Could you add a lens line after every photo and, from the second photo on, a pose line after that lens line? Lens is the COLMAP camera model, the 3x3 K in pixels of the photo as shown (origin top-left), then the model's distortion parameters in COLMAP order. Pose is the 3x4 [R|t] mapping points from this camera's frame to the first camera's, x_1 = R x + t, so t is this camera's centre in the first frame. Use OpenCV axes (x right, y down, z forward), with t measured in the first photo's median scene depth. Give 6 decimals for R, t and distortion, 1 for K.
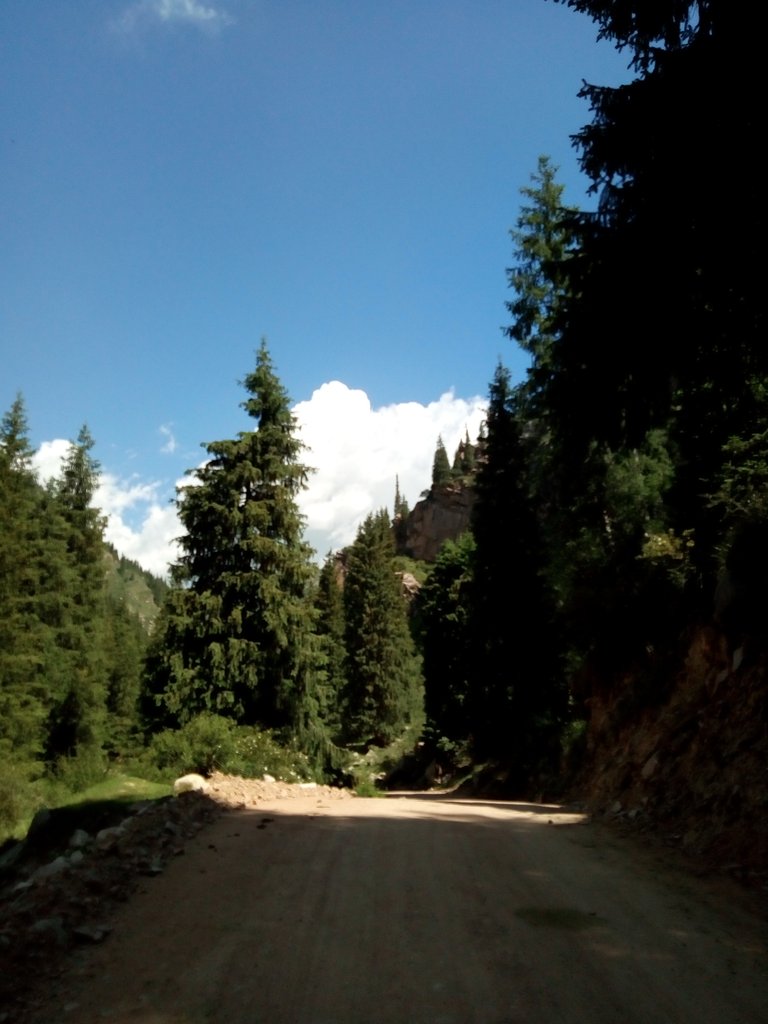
lens RADIAL K [[745.9, 0, 366.5], [0, 745.9, 507.7], [0, 0, 1]] dist [0.028211, -0.006725]
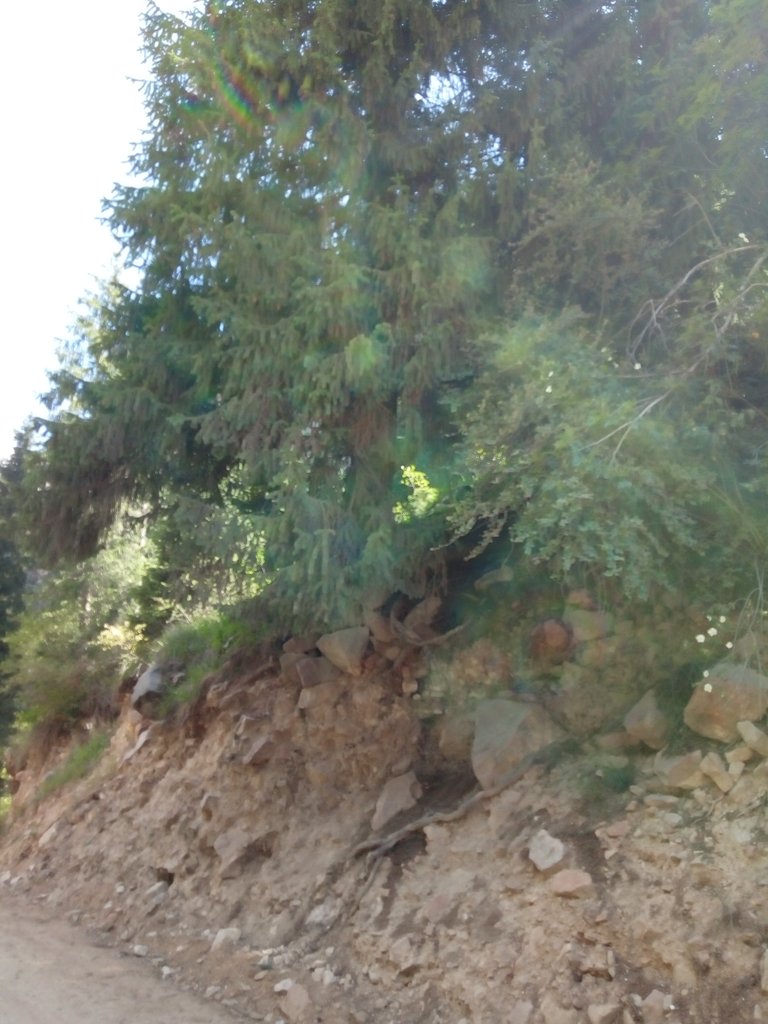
lens RADIAL K [[745.9, 0, 366.5], [0, 745.9, 507.7], [0, 0, 1]] dist [0.028211, -0.006725]
pose [[0.784056, 0.252649, 0.566943, -0.001848], [-0.197923, 0.967493, -0.157430, -0.041585], [-0.588288, 0.011223, 0.808574, -0.188839]]
